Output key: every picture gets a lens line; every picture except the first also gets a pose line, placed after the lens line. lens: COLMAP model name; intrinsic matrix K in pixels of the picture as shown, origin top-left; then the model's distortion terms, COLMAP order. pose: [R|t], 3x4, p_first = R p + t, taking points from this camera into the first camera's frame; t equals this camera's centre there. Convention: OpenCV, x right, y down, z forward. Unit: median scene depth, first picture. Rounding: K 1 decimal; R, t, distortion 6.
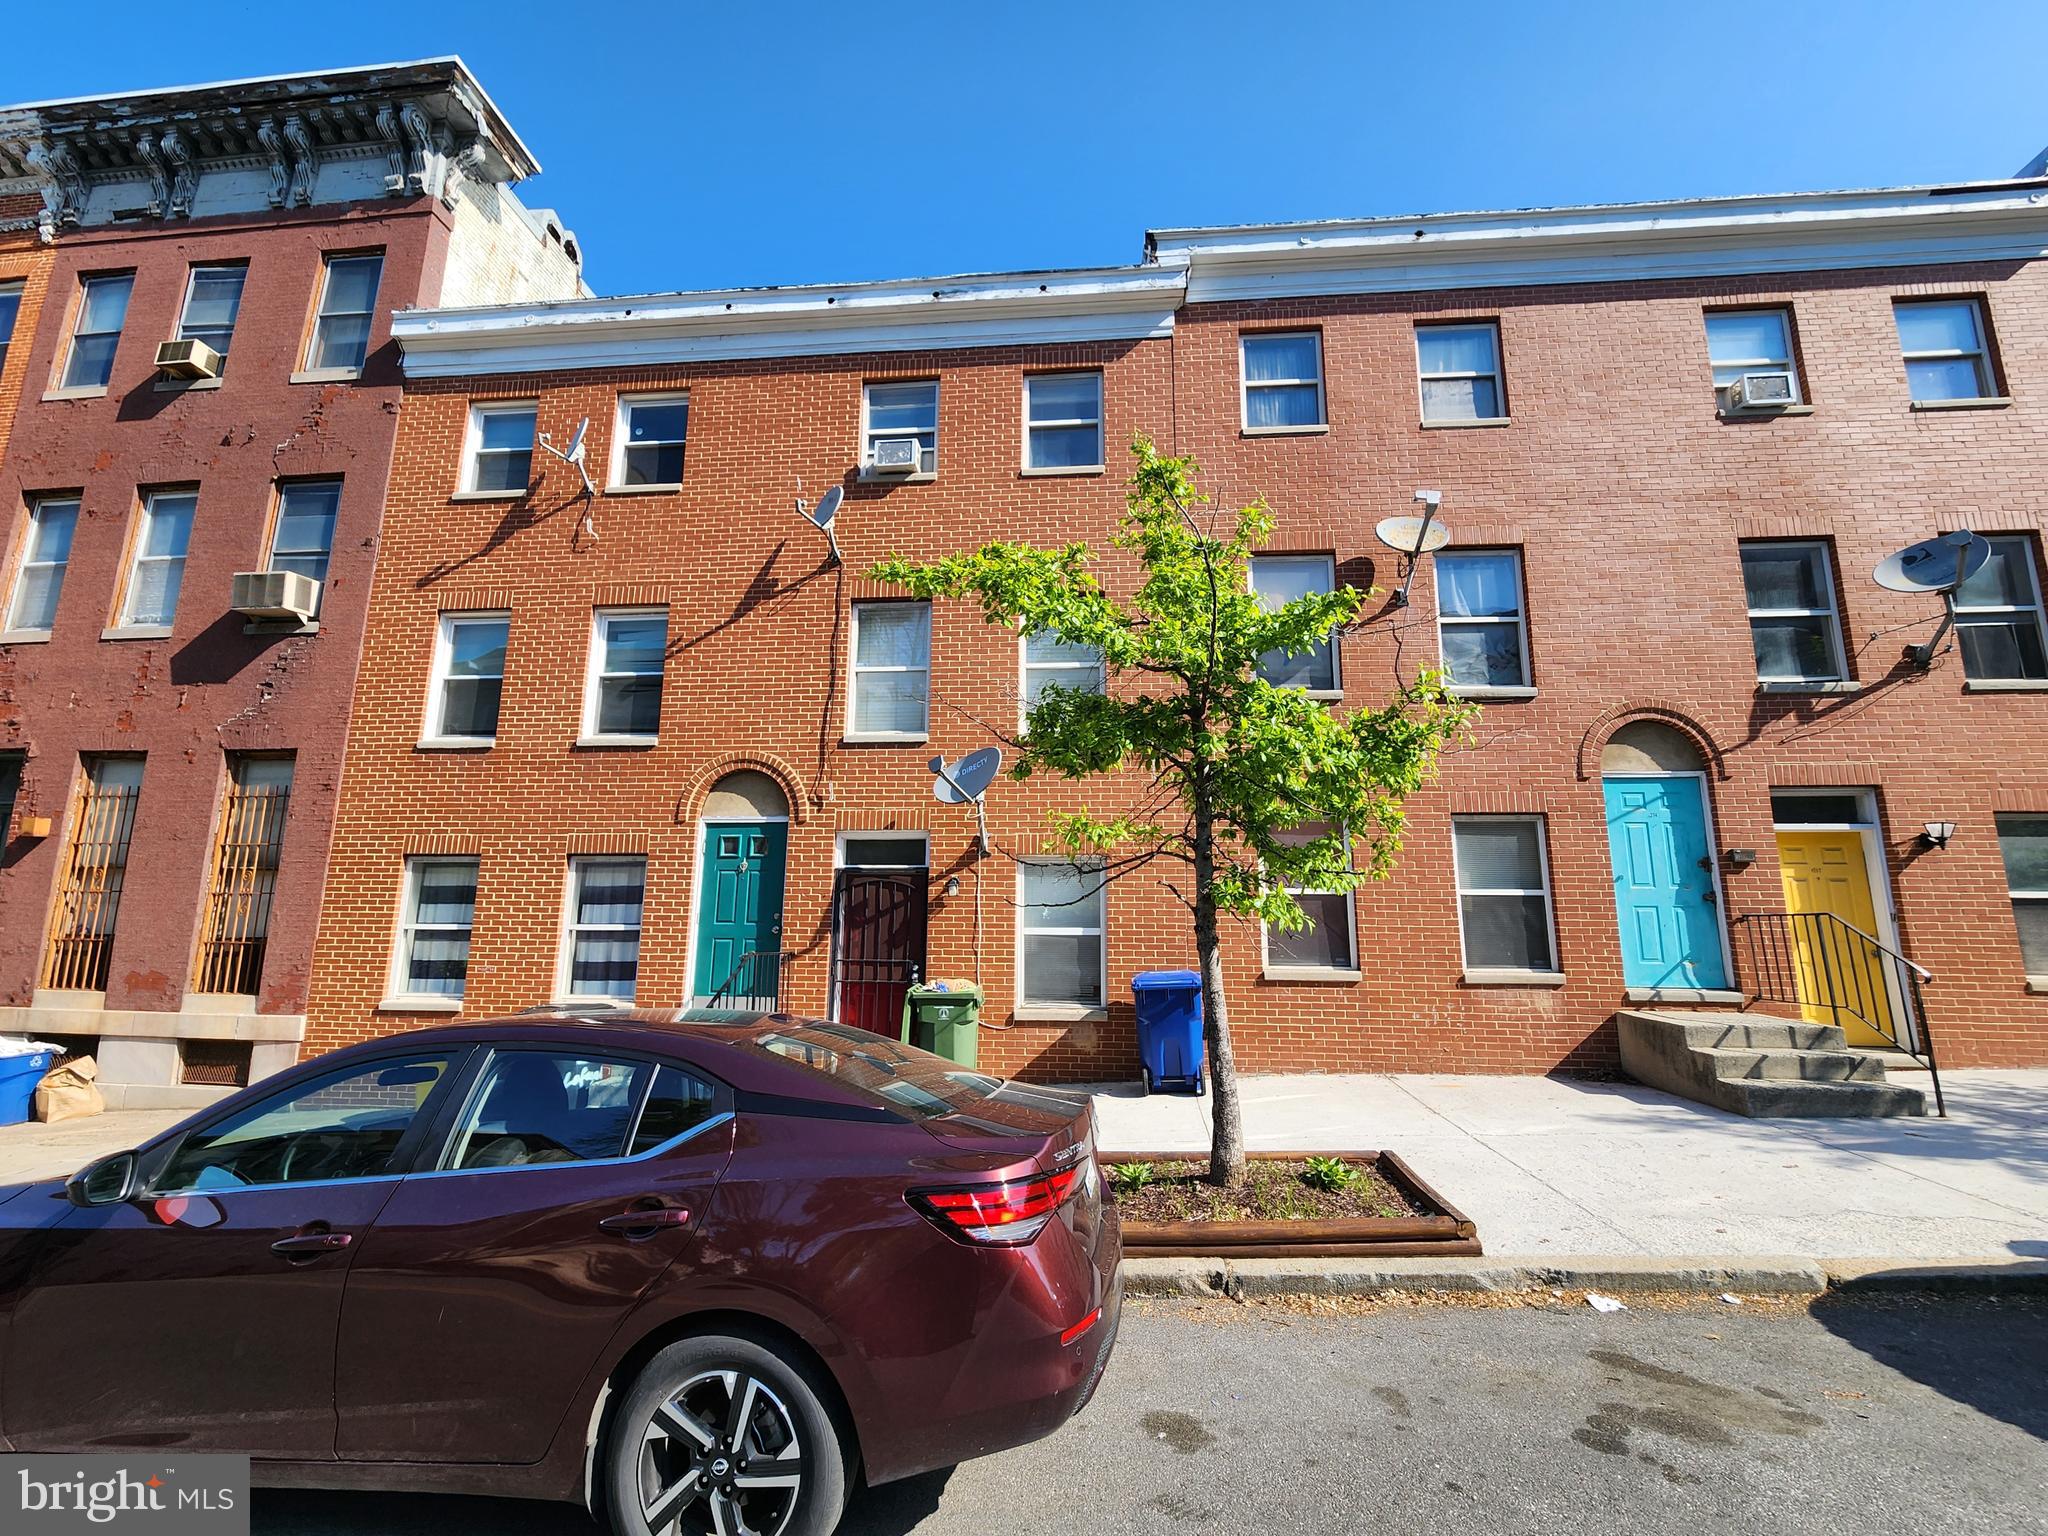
lens RADIAL K [[839.3, 0, 1023.4], [0, 839.3, 791.3], [0, 0, 1]] dist [-0.000697, 0.000289]
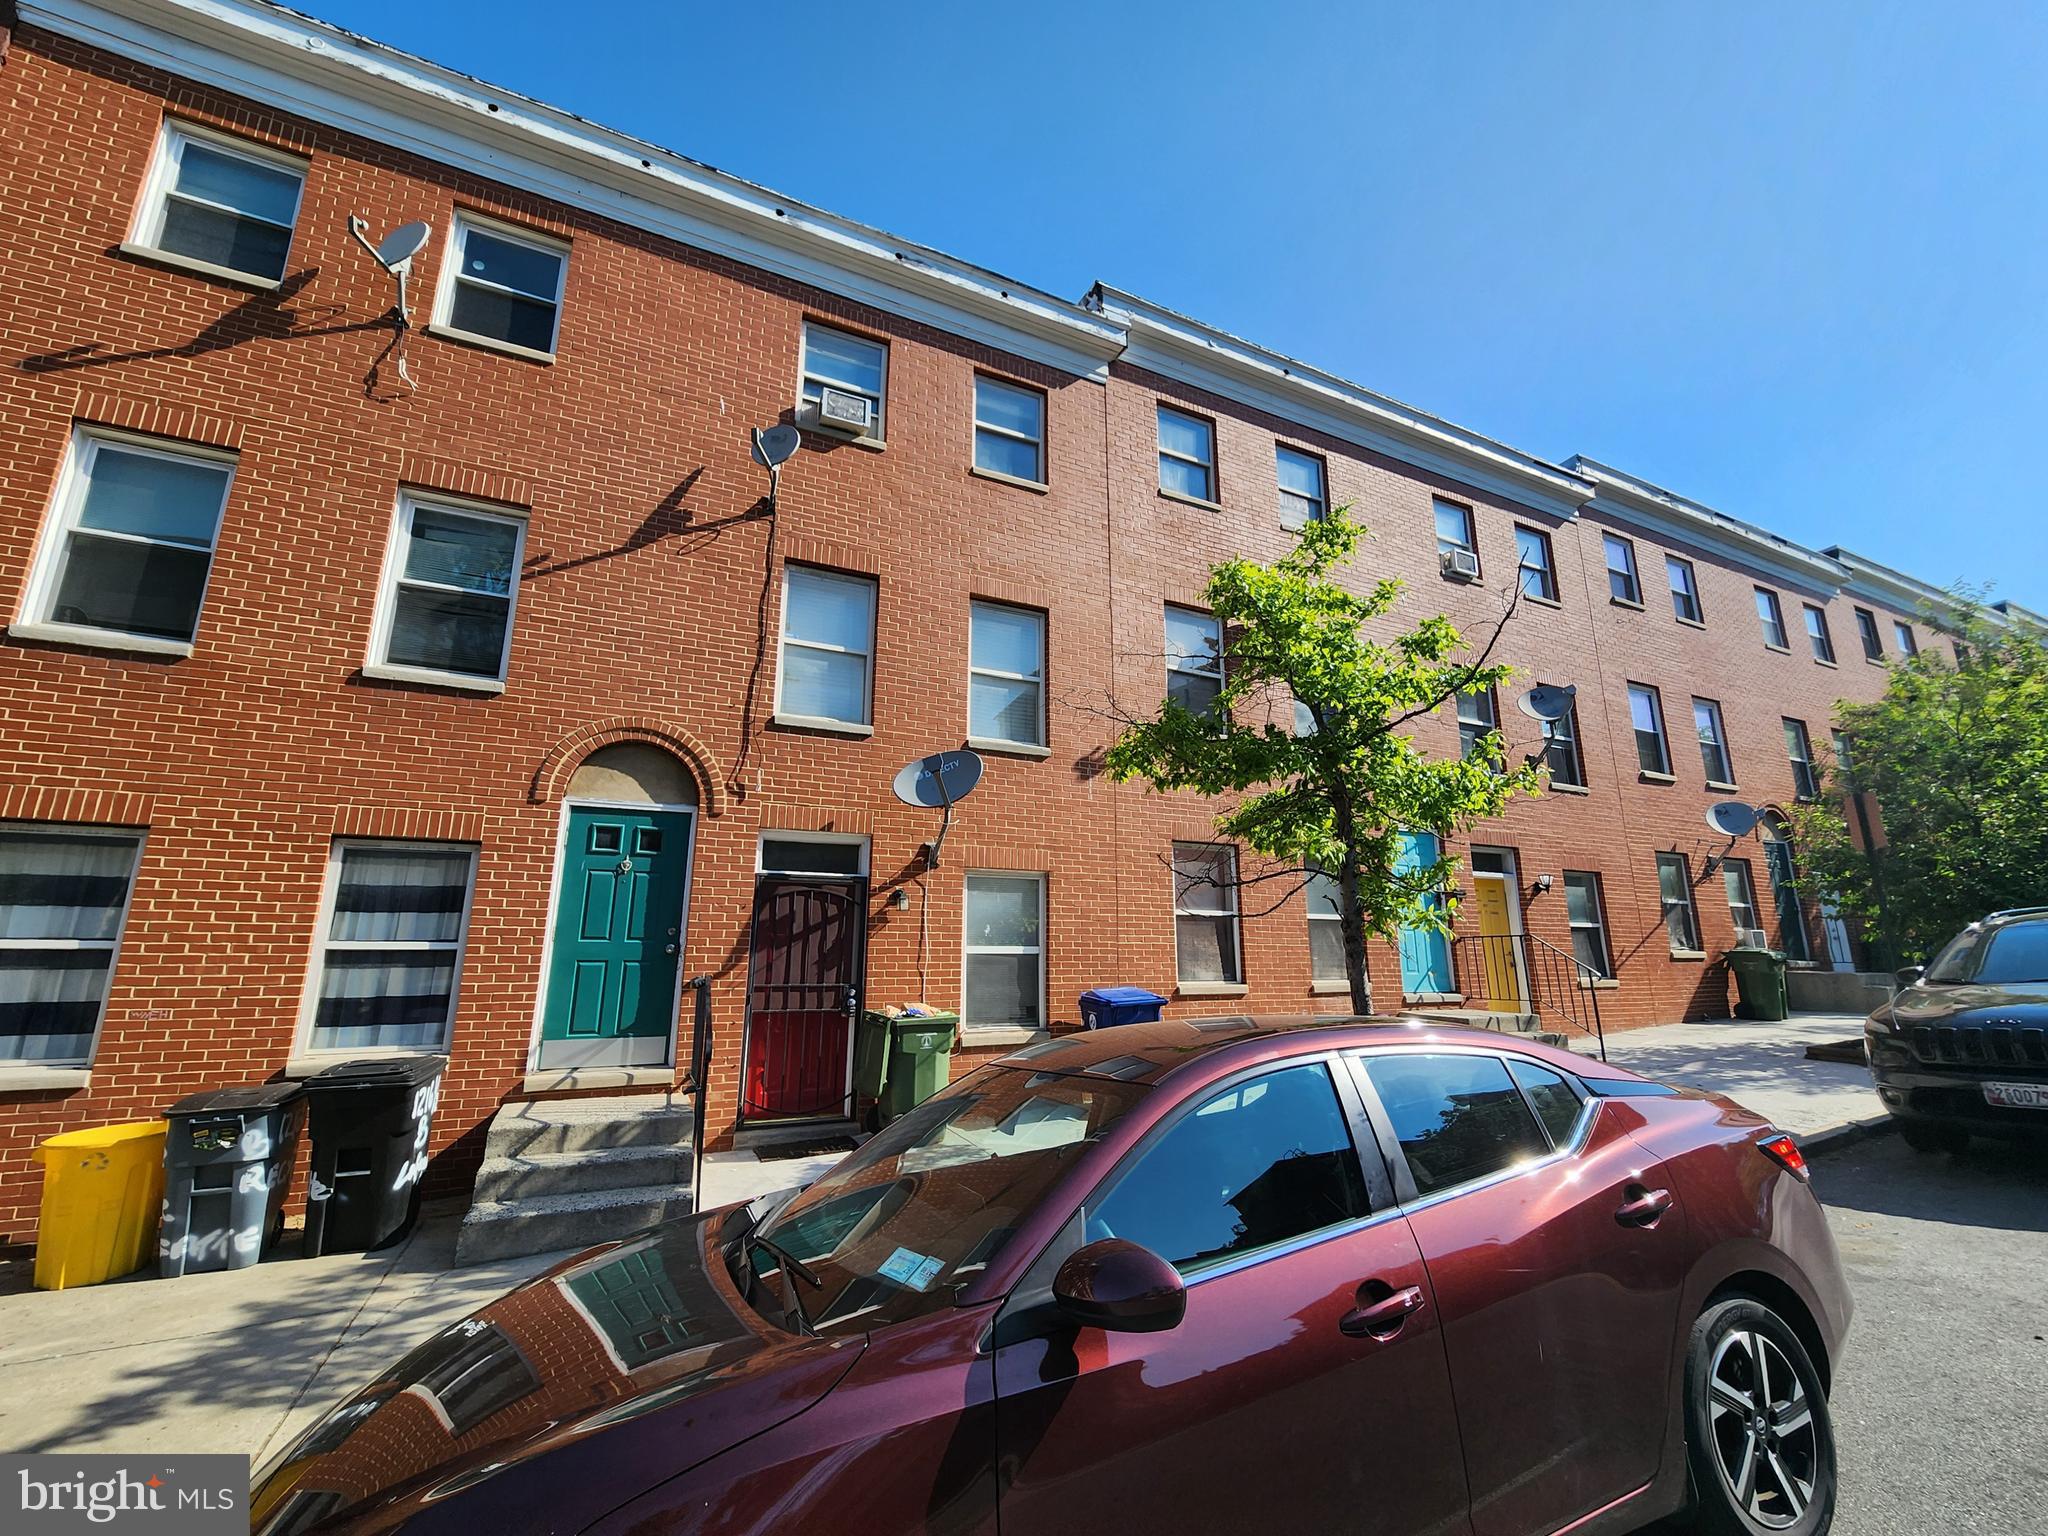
lens RADIAL K [[844.4, 0, 1040.5], [0, 844.4, 767.3], [0, 0, 1]] dist [-0.000889, 0.000164]
pose [[0.859421, 0.105878, 0.500185, -0.398943], [-0.082514, 0.994221, -0.068679, 0.021083], [-0.504566, 0.017752, 0.863190, 0.134901]]
